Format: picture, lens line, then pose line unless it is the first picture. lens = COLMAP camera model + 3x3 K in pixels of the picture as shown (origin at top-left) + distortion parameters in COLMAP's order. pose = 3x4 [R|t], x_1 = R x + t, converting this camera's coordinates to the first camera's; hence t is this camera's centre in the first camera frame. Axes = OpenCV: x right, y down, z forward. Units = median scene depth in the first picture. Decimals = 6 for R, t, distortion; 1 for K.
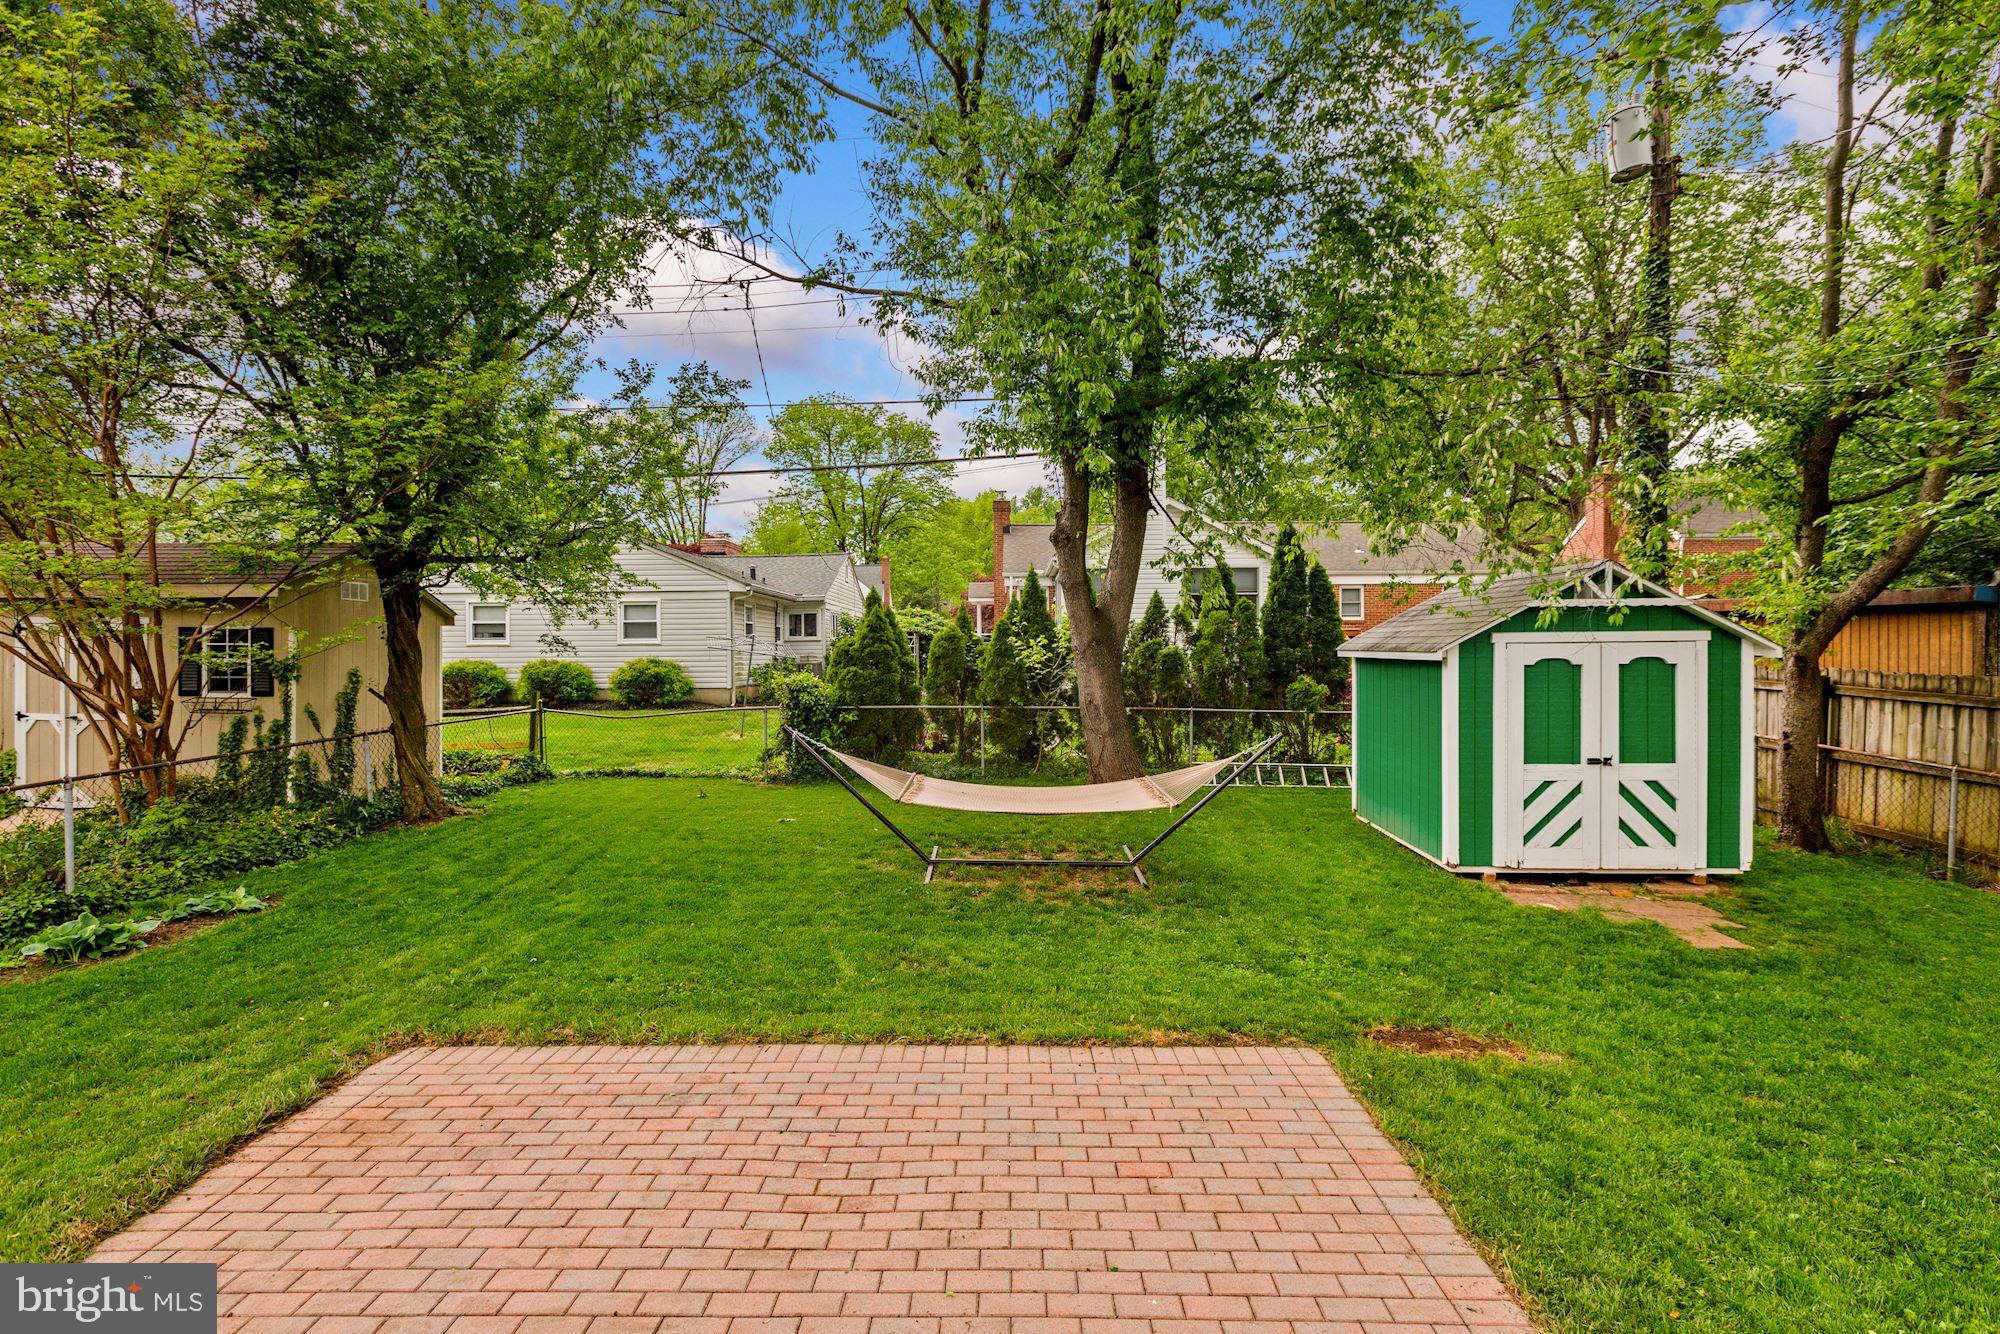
lens RADIAL K [[895.2, 0, 1002.4], [0, 895.2, 663.2], [0, 0, 1]] dist [0.000354, 0.000507]
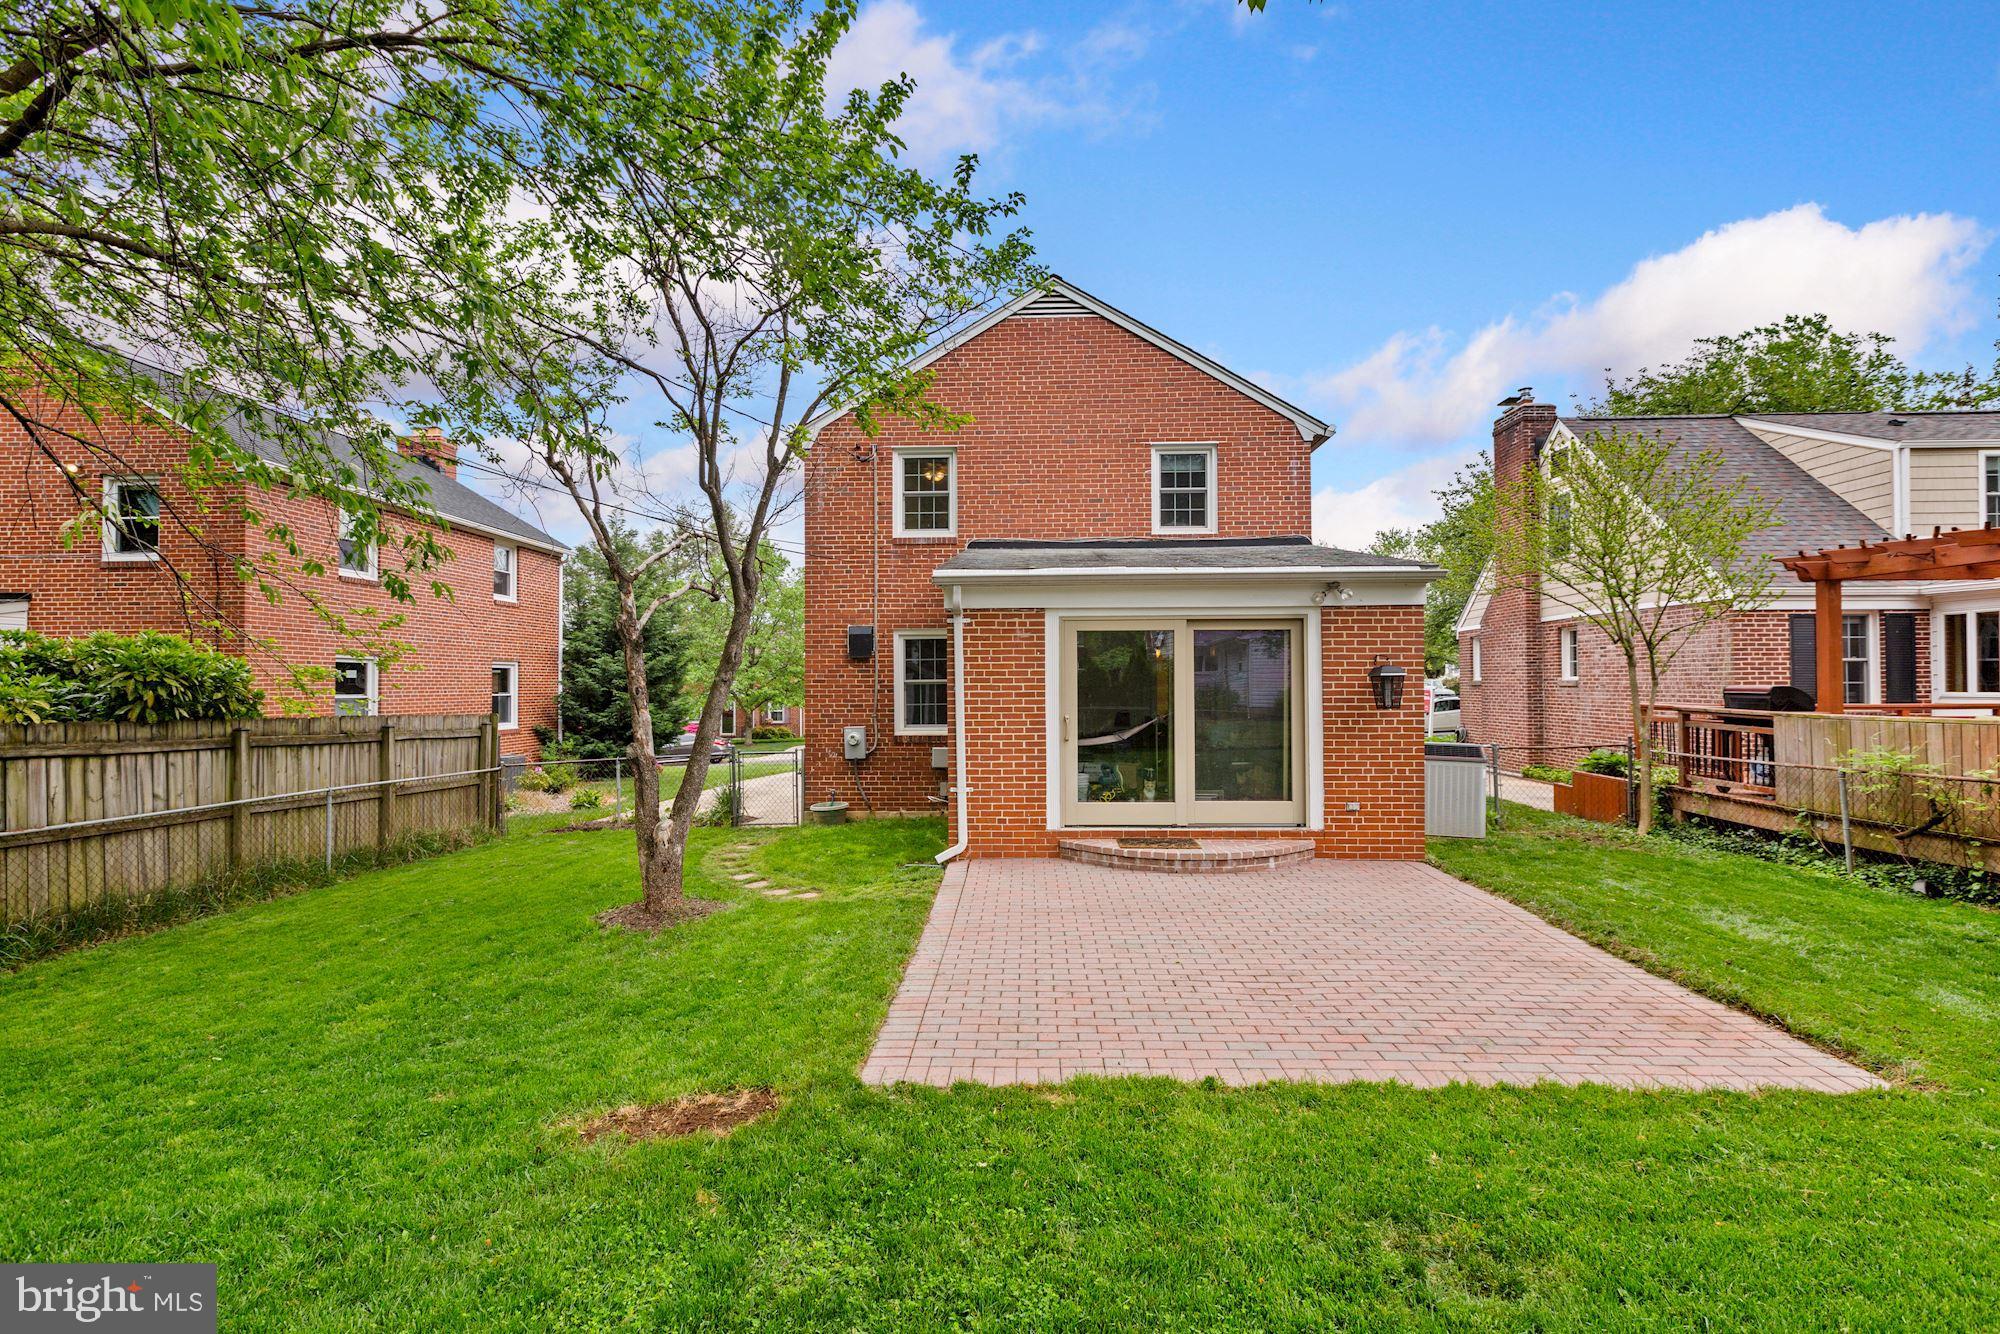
lens RADIAL K [[895.2, 0, 994.4], [0, 895.2, 671.0], [0, 0, 1]] dist [0.000354, 0.000507]
pose [[-0.999378, 0.010952, 0.033527, 0.218290], [0.011066, 0.999934, 0.003231, 0.012617], [-0.033490, 0.003600, -0.999433, 2.327353]]
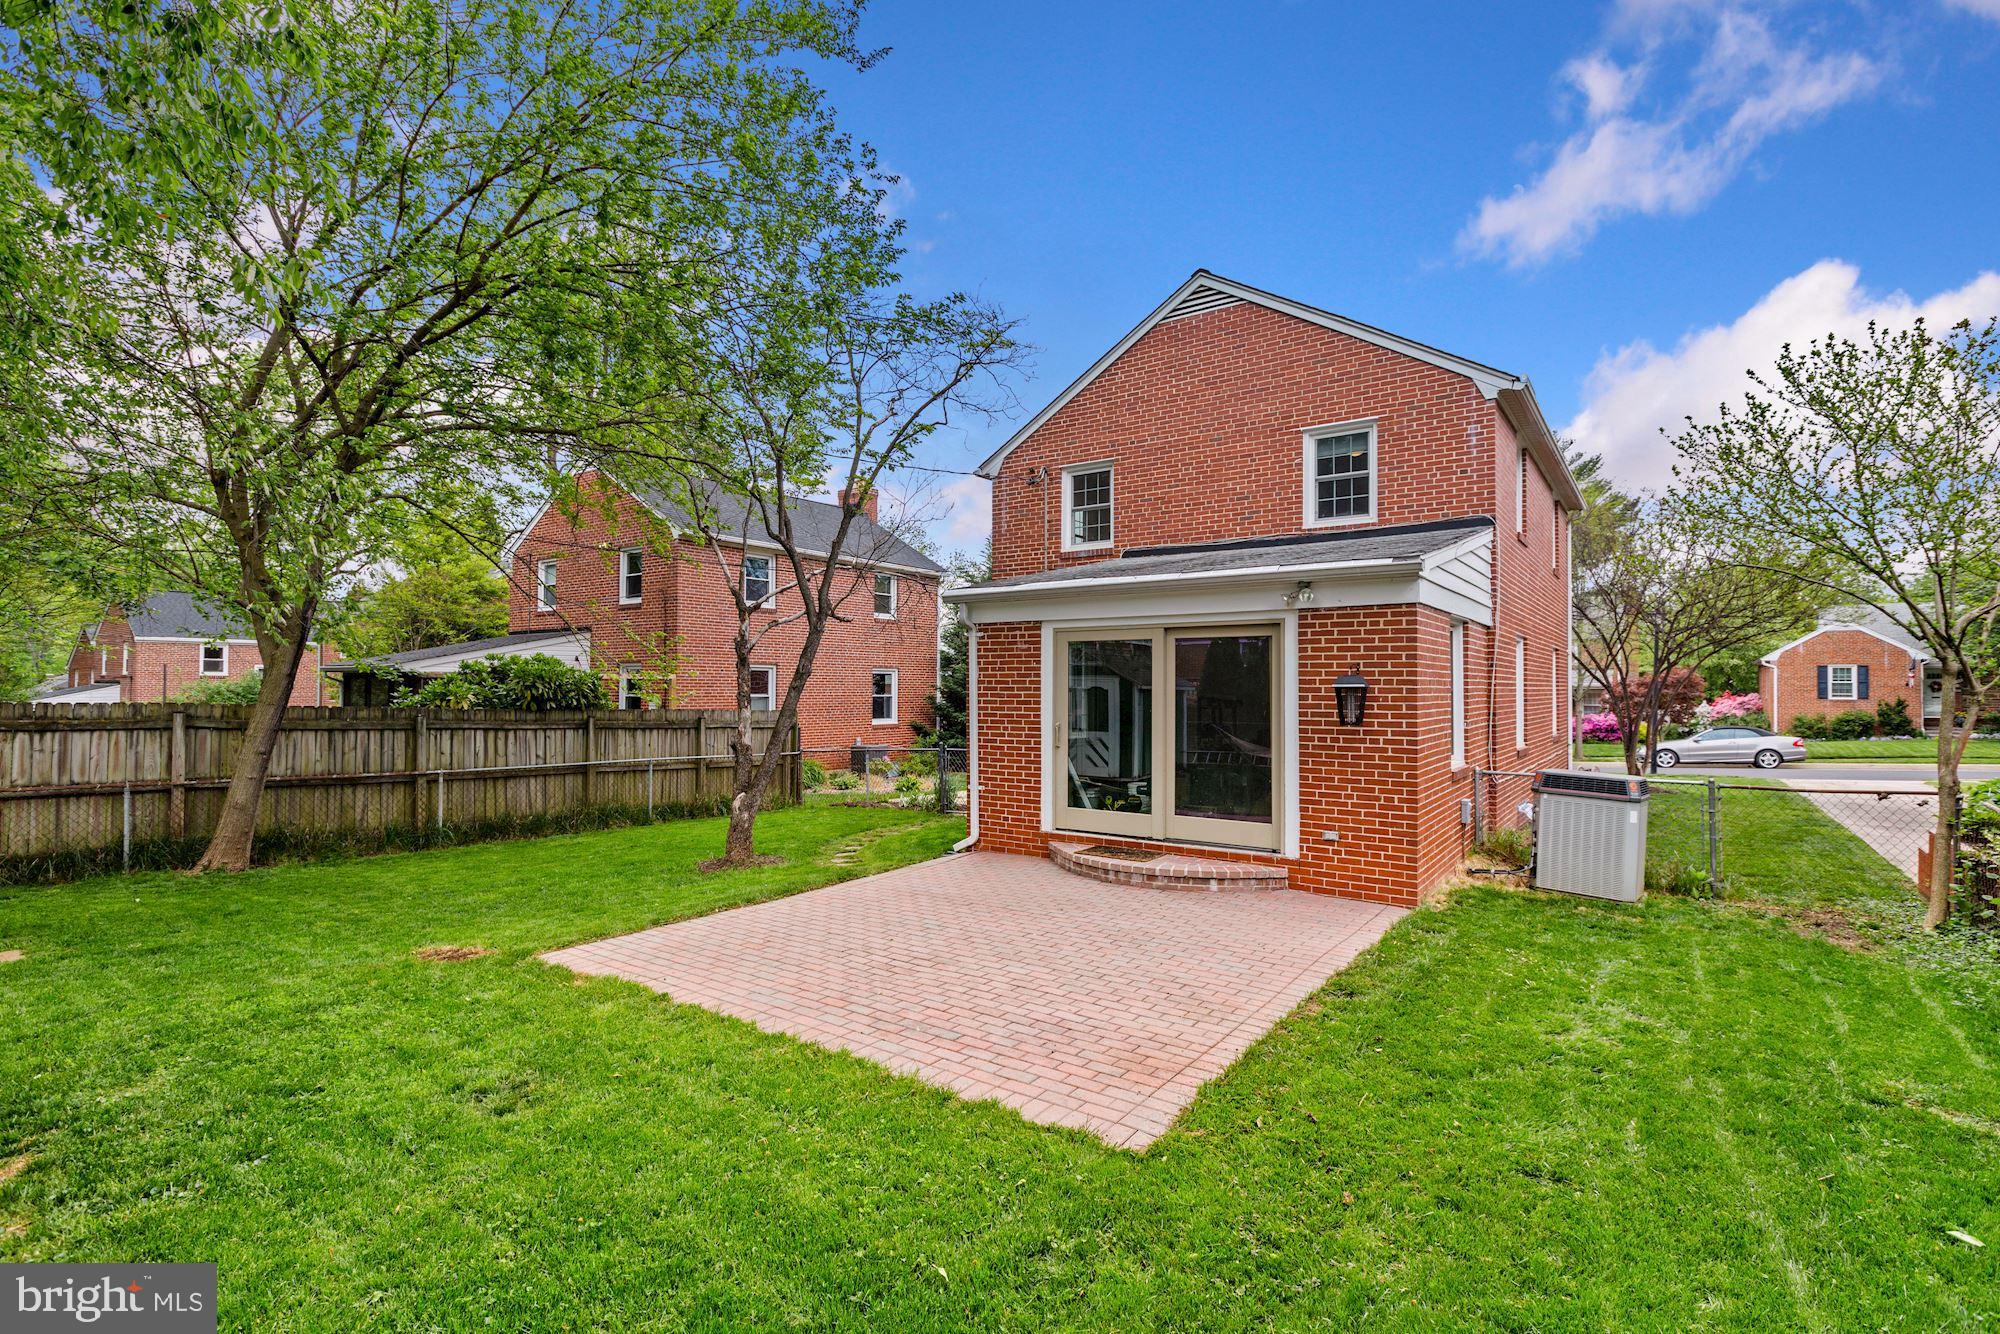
lens RADIAL K [[935.0, 0, 997.1], [0, 935.0, 672.2], [0, 0, 1]] dist [-0.013302, 0.000076]
pose [[-0.815138, 0.012084, 0.579141, -1.298689], [0.011207, 0.999924, -0.005091, 0.011085], [-0.579159, 0.002340, -0.815211, 2.146299]]
